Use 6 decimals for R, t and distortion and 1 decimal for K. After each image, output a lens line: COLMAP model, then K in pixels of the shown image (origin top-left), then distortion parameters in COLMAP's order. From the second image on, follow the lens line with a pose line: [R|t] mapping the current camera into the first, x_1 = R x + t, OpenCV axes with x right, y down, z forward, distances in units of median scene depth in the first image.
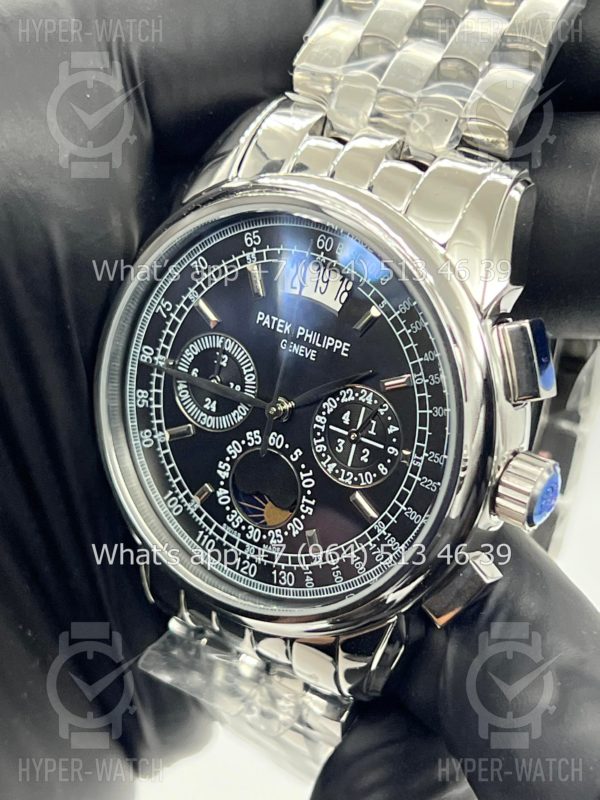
lens RADIAL K [[1907.7, 0, 301.4], [0, 1907.7, 397.9], [0, 0, 1]] dist [0.310032, 0.000000]
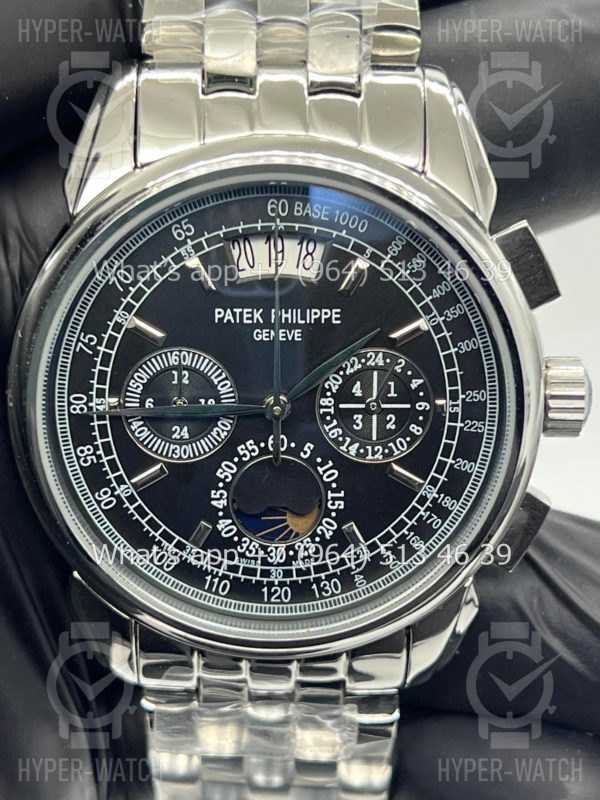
lens RADIAL K [[1907.7, 0, 298.9], [0, 1907.7, 394.6], [0, 0, 1]] dist [0.310032, 0.000000]
pose [[0.831868, -0.327203, 0.448256, -0.388909], [0.315617, 0.943298, 0.102838, -0.085281], [-0.456488, 0.055929, 0.887970, 0.221102]]
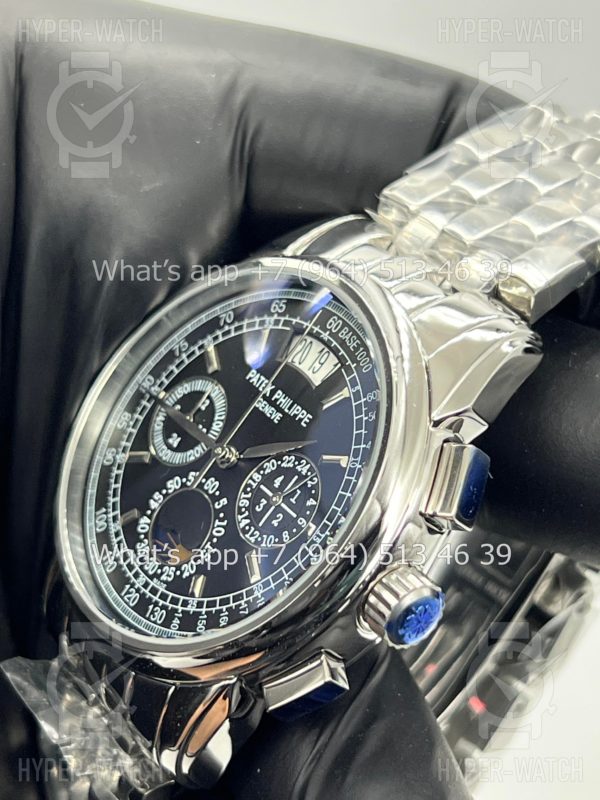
lens RADIAL K [[1907.7, 0, 295.8], [0, 1907.7, 402.8], [0, 0, 1]] dist [0.310032, 0.000000]
pose [[0.891076, 0.392428, -0.228001, 0.240257], [-0.443711, 0.858869, -0.255860, 0.223748], [0.095417, 0.329157, 0.939442, 0.040156]]
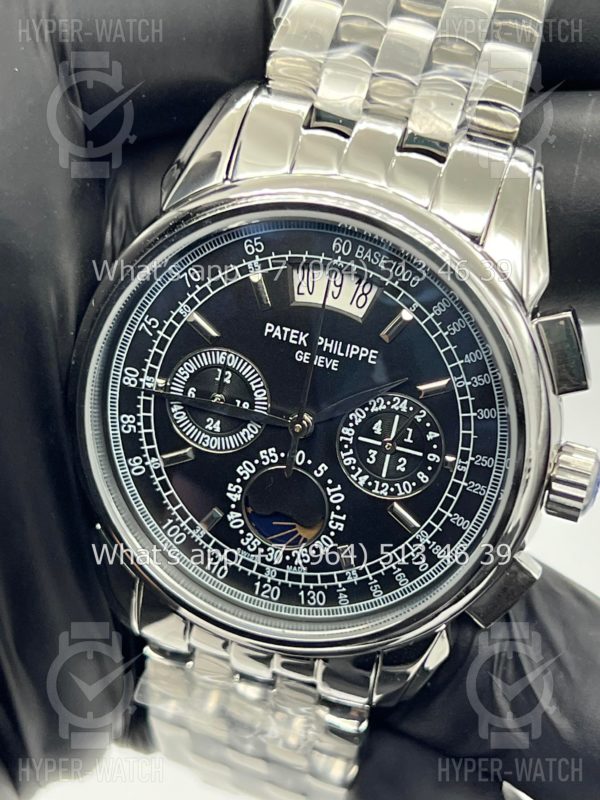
lens RADIAL K [[1907.7, 0, 303.8], [0, 1907.7, 397.9], [0, 0, 1]] dist [0.310032, 0.000000]
pose [[0.951460, -0.118111, 0.284206, -0.274065], [0.092015, 0.990361, 0.103529, -0.103749], [-0.293695, -0.072353, 0.953157, 0.104217]]
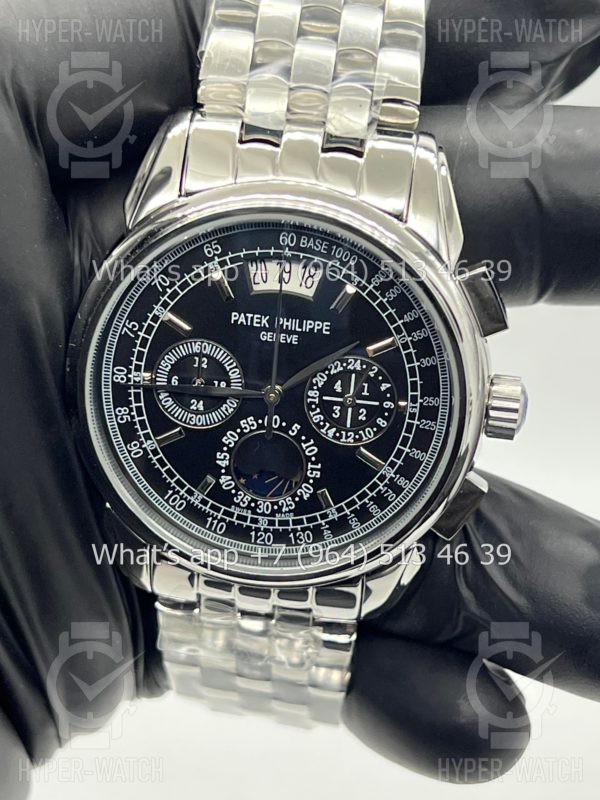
lens RADIAL K [[1907.7, 0, 301.1], [0, 1907.7, 400.6], [0, 0, 1]] dist [0.310032, 0.000000]
pose [[0.893468, -0.266260, 0.361692, -0.394935], [0.225705, 0.962430, 0.150948, -0.152504], [-0.388295, -0.053232, 0.919997, -0.021729]]
